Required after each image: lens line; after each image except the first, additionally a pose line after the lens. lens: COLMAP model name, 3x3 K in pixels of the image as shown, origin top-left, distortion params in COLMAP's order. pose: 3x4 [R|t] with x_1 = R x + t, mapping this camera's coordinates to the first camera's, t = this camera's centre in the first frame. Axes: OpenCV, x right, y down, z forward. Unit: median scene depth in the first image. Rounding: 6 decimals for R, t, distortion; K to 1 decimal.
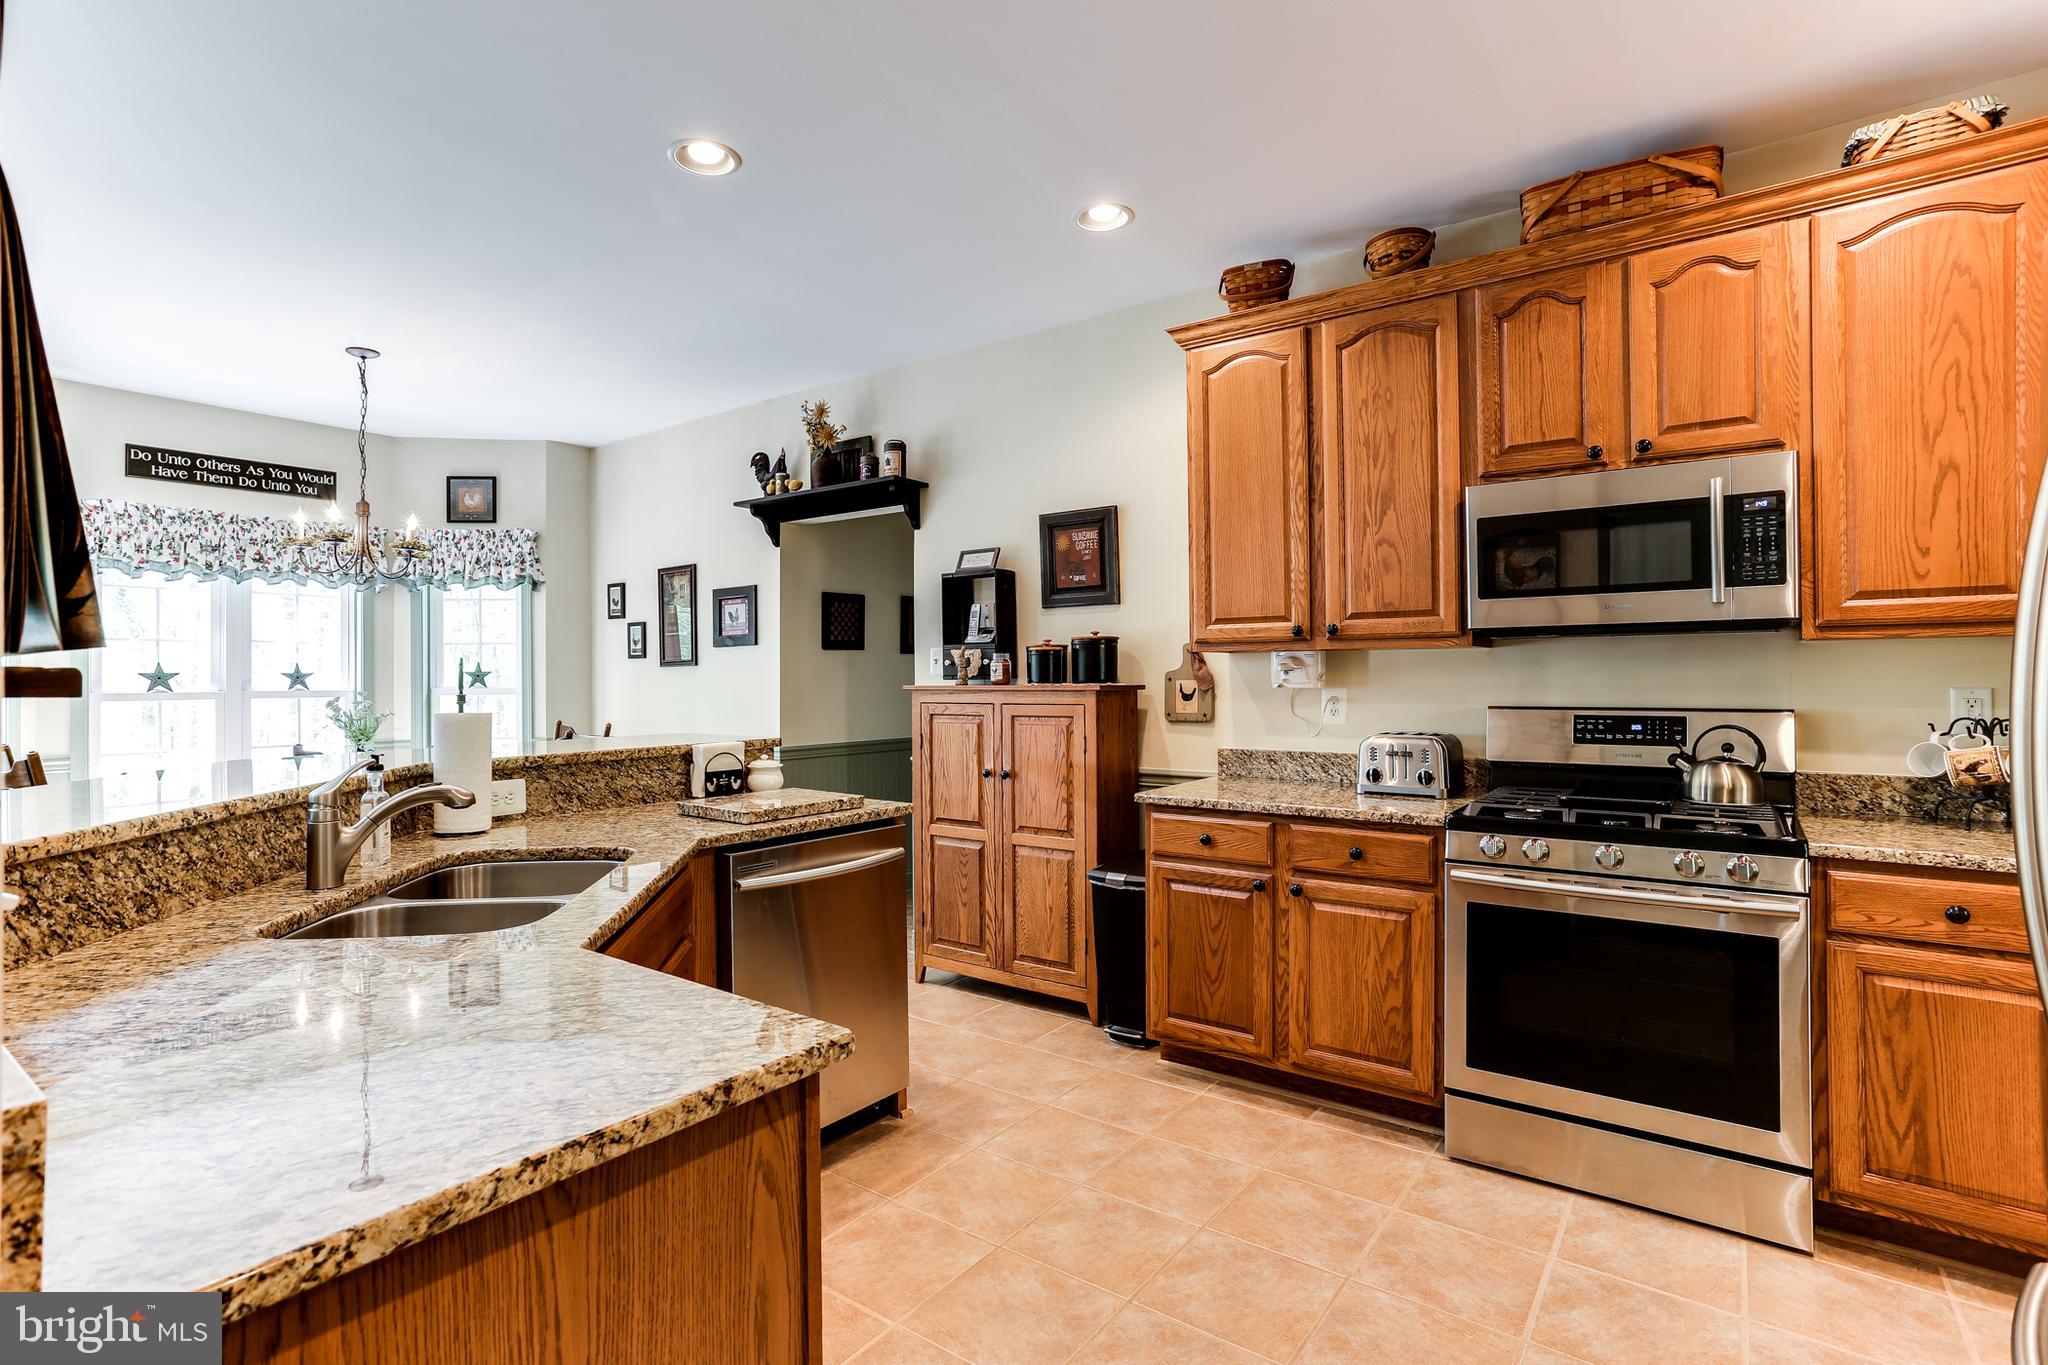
lens RADIAL K [[994.7, 0, 1017.9], [0, 994.7, 672.2], [0, 0, 1]] dist [-0.051811, 0.030996]
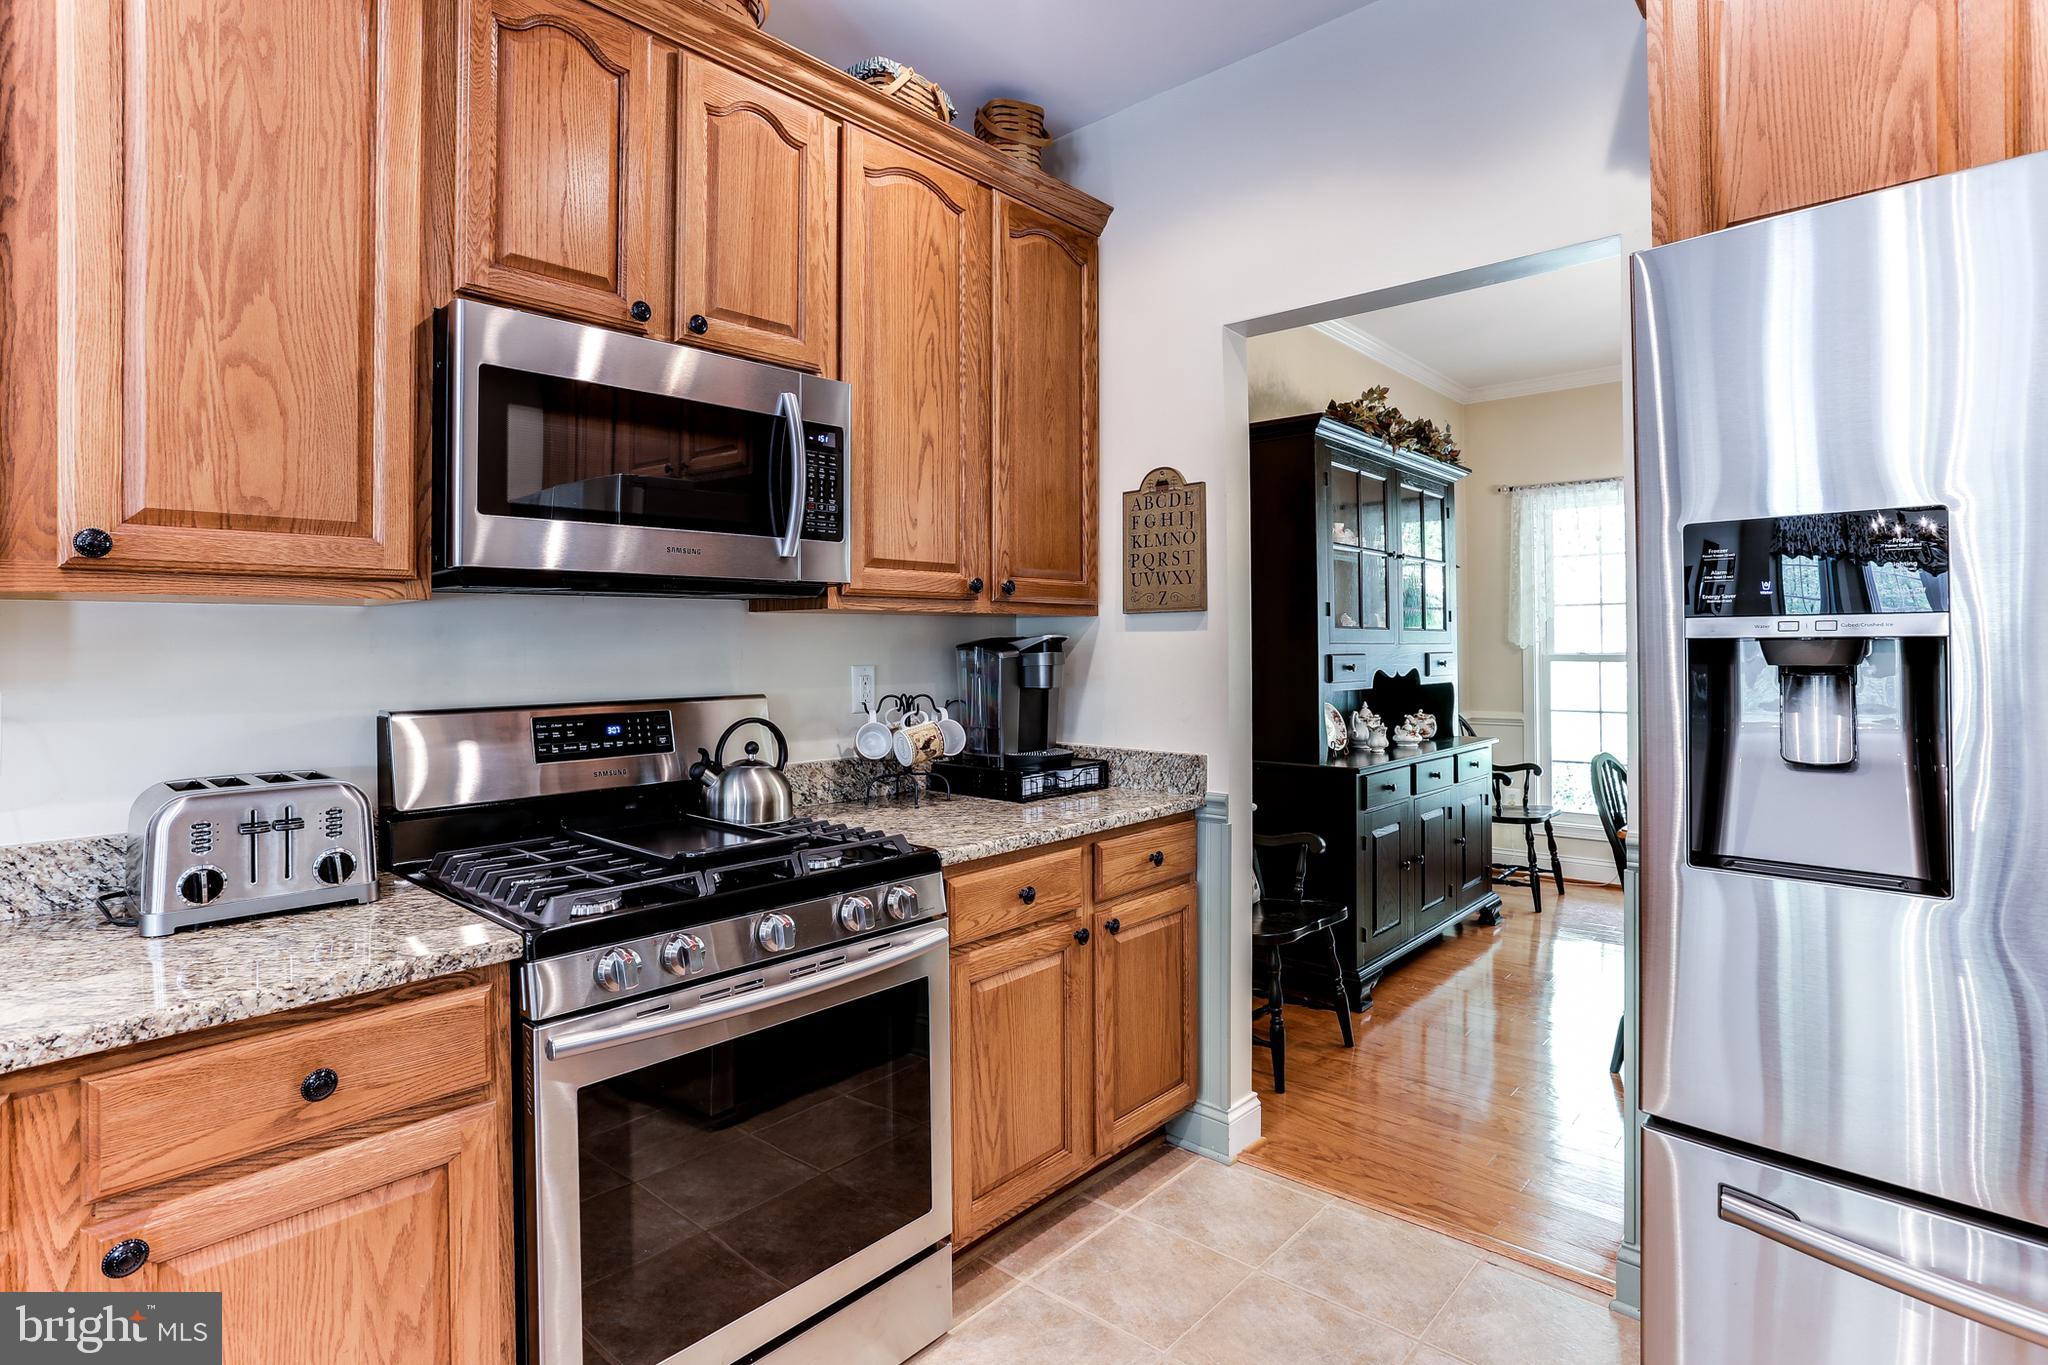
lens RADIAL K [[1033.4, 0, 1025.5], [0, 1033.4, 633.3], [0, 0, 1]] dist [-0.059352, 0.037104]
pose [[0.101773, 0.015896, 0.994681, -0.051322], [0.002623, 0.999865, -0.016248, 0.000832], [-0.994804, 0.004263, 0.101717, 0.620773]]
